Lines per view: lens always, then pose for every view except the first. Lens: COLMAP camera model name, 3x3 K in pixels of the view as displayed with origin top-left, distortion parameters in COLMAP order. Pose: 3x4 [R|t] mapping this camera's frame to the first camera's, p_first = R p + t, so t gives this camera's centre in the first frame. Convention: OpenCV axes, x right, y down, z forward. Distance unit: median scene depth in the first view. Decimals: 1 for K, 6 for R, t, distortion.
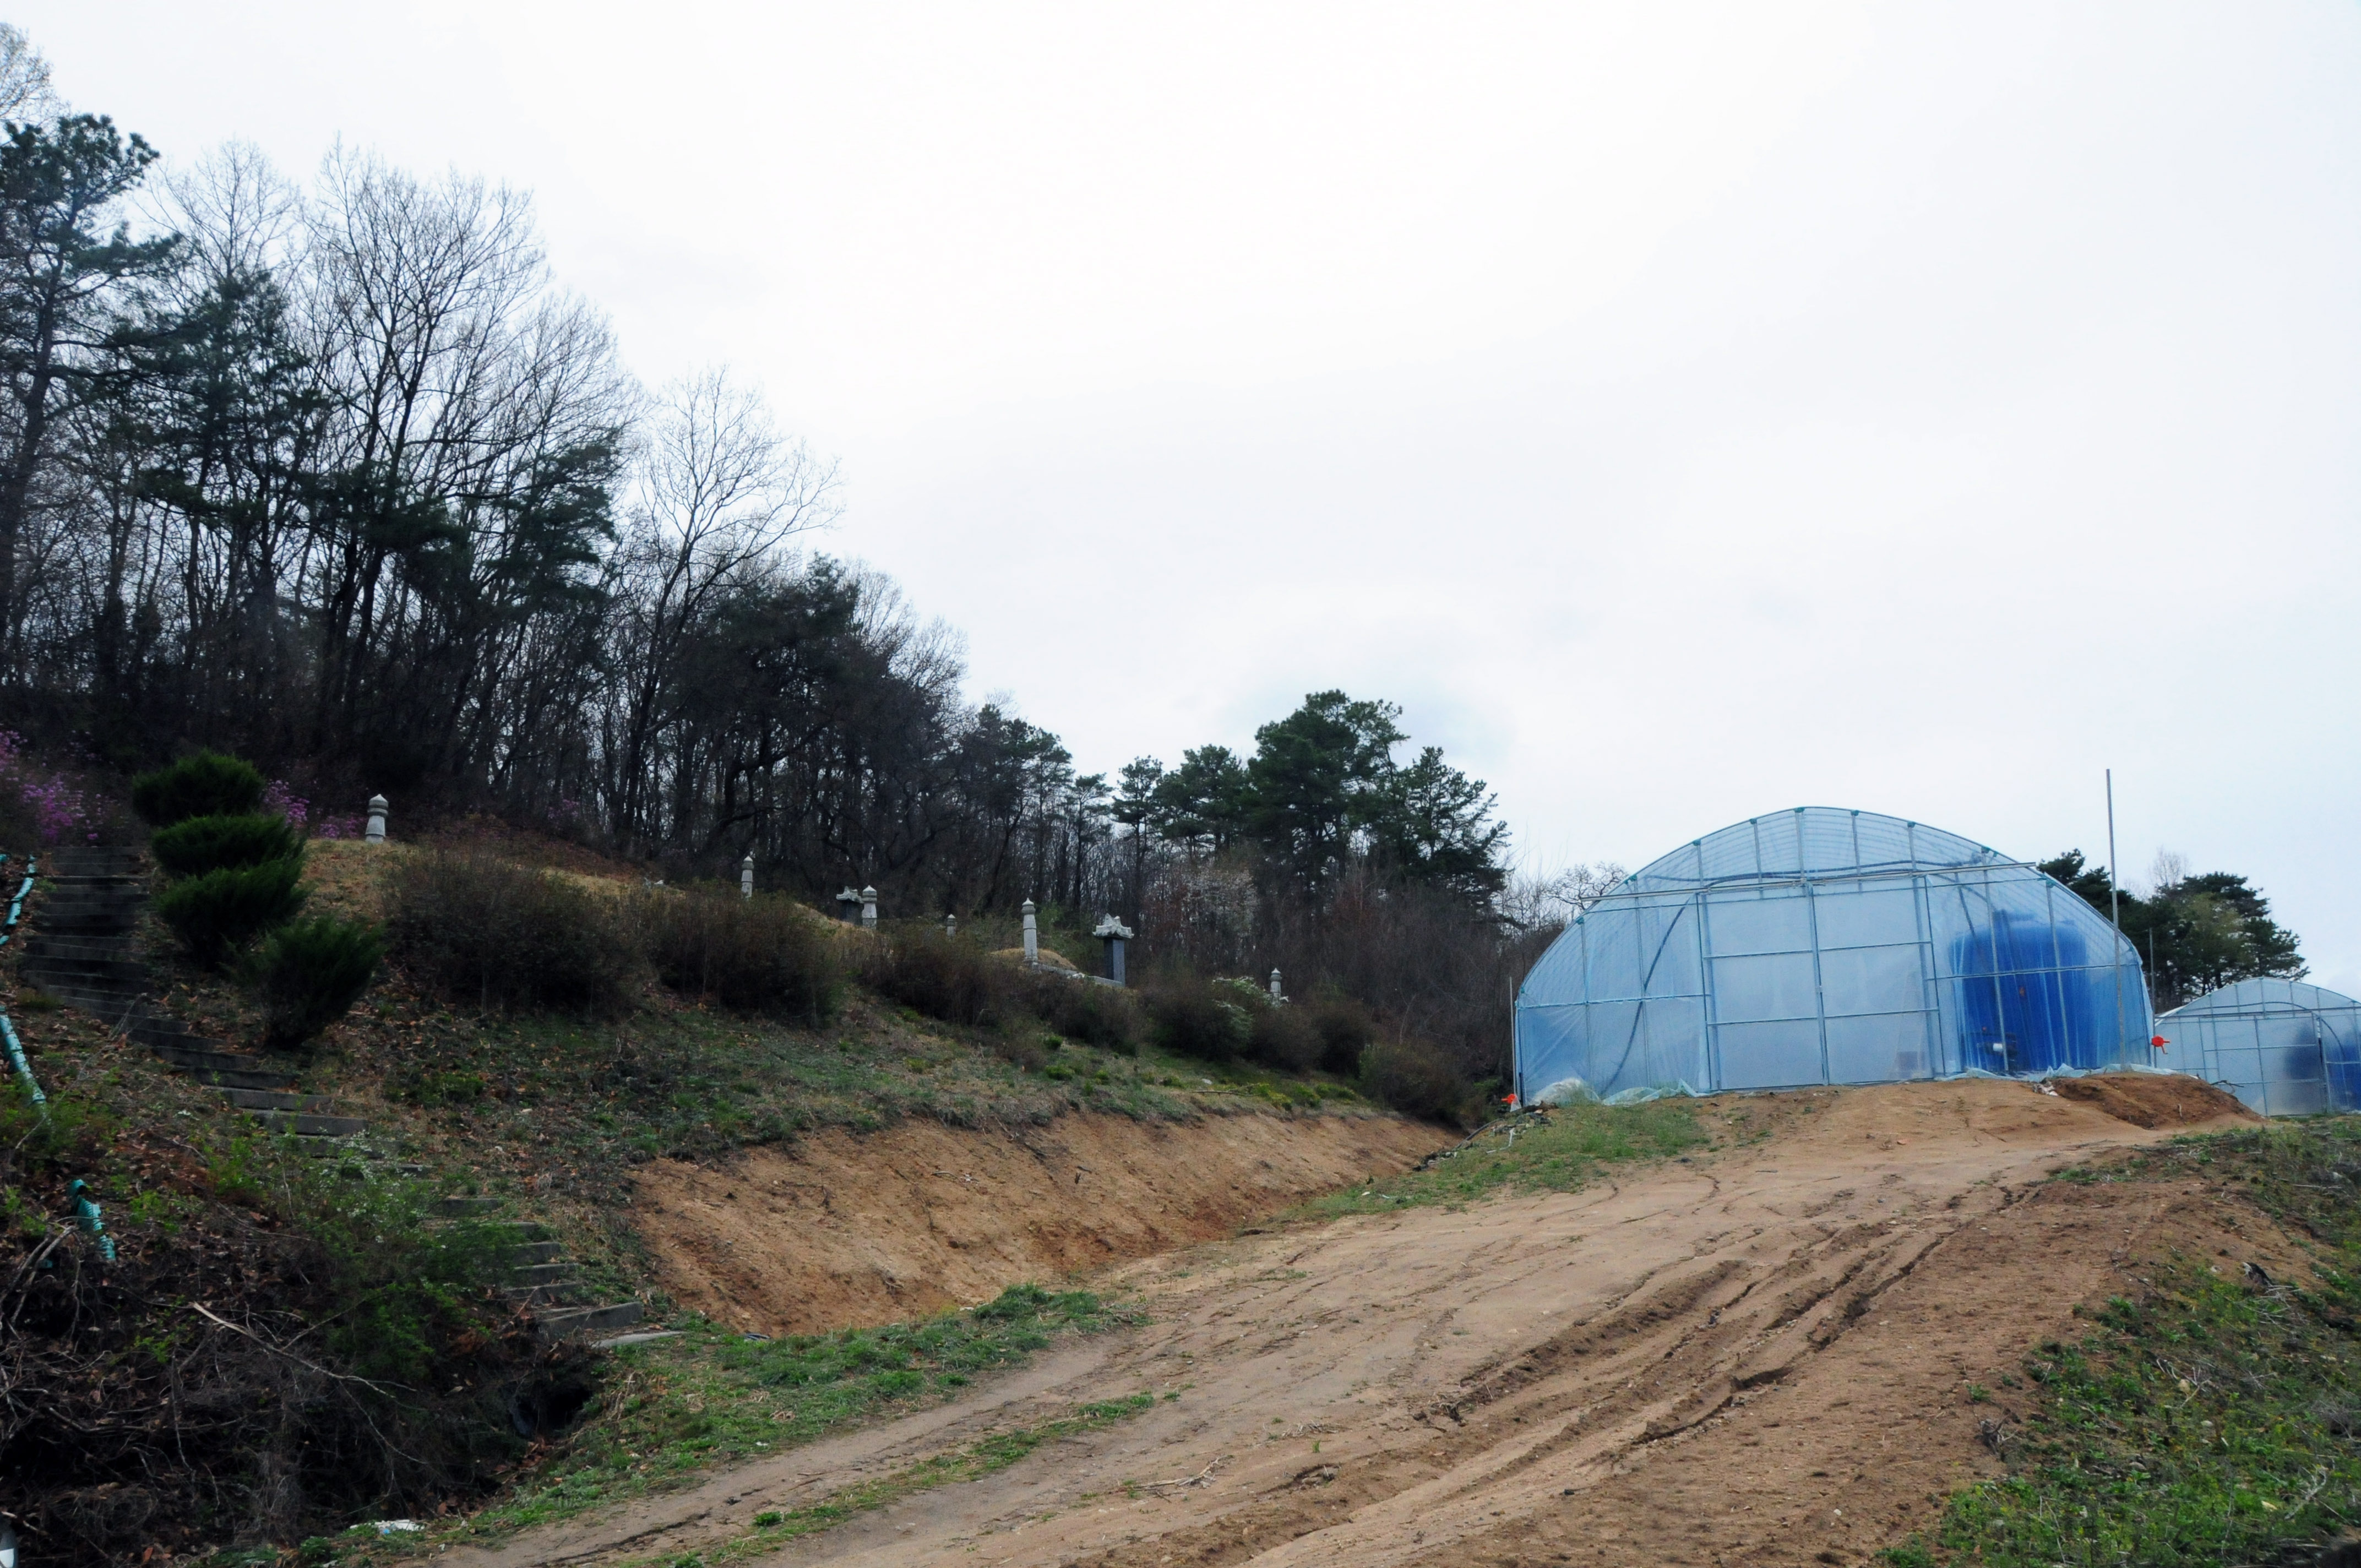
lens RADIAL K [[1882.3, 0, 1180.5], [0, 1882.3, 784.0], [0, 0, 1]] dist [-0.173348, 0.129534]
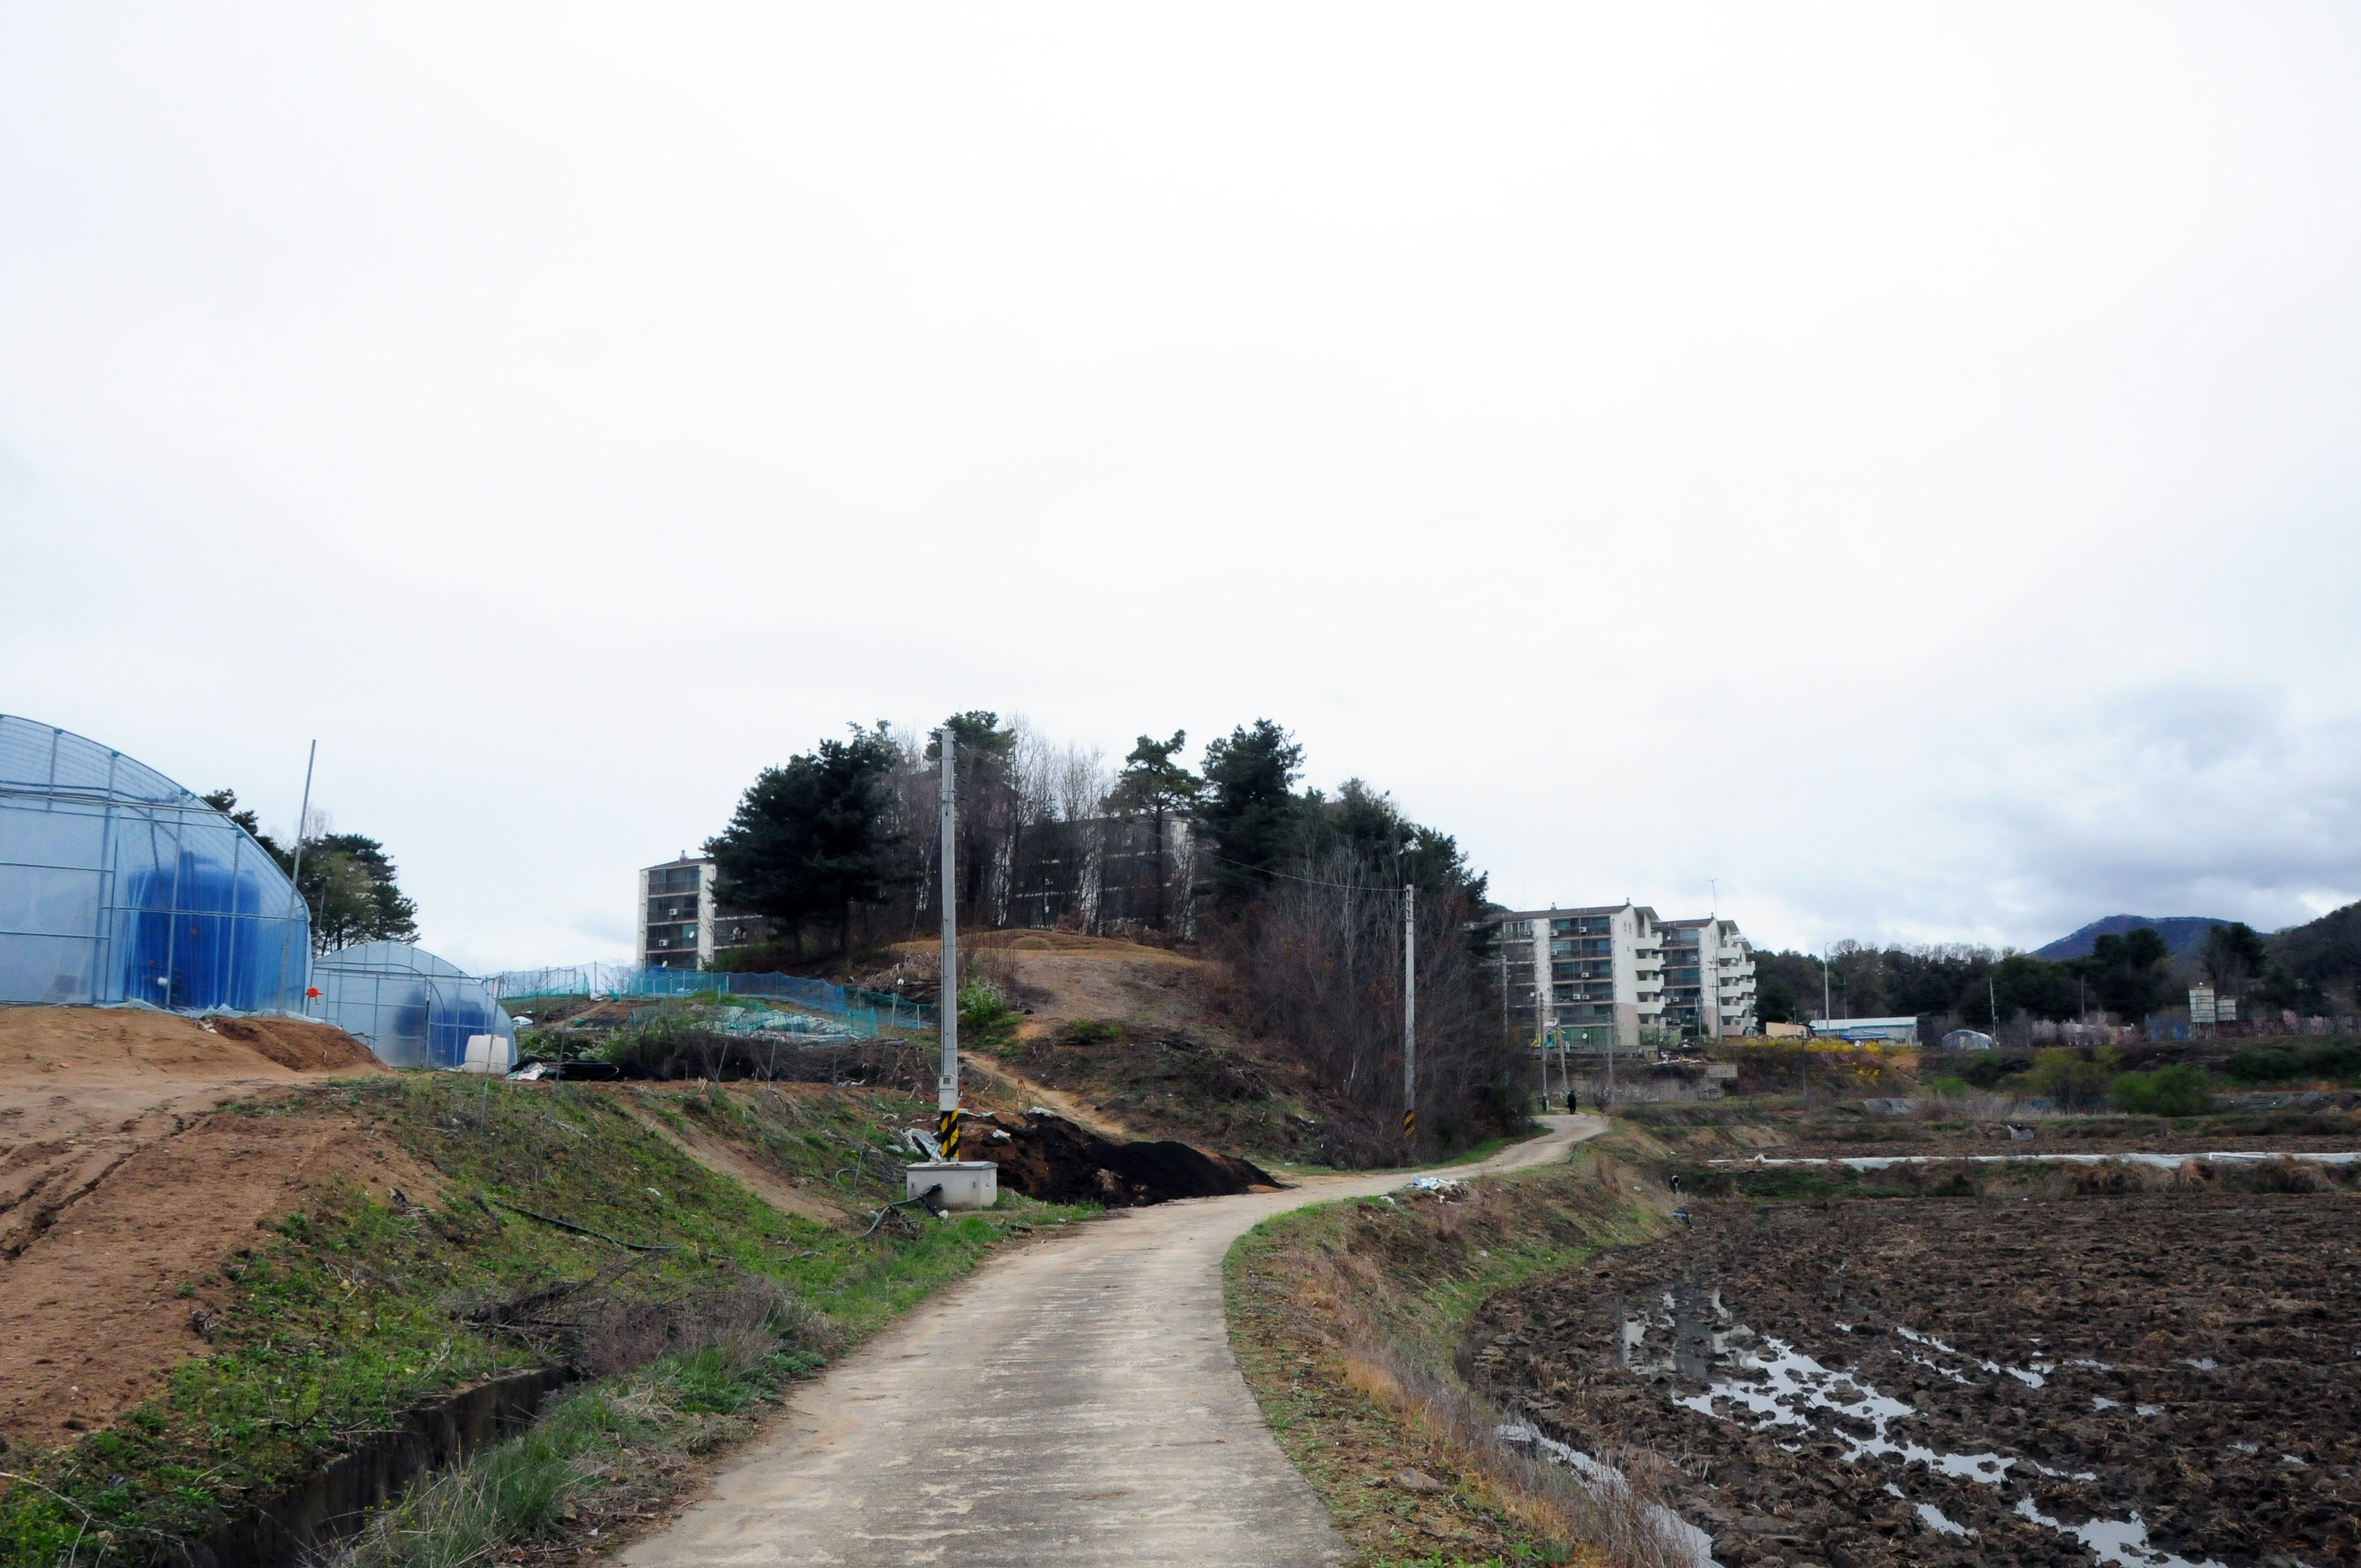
lens RADIAL K [[1882.3, 0, 1180.5], [0, 1882.3, 784.0], [0, 0, 1]] dist [-0.173348, 0.129534]
pose [[0.568957, 0.165287, 0.805585, -0.104928], [-0.191991, 0.979221, -0.065316, -0.016034], [-0.799642, -0.117504, 0.588868, -0.088538]]
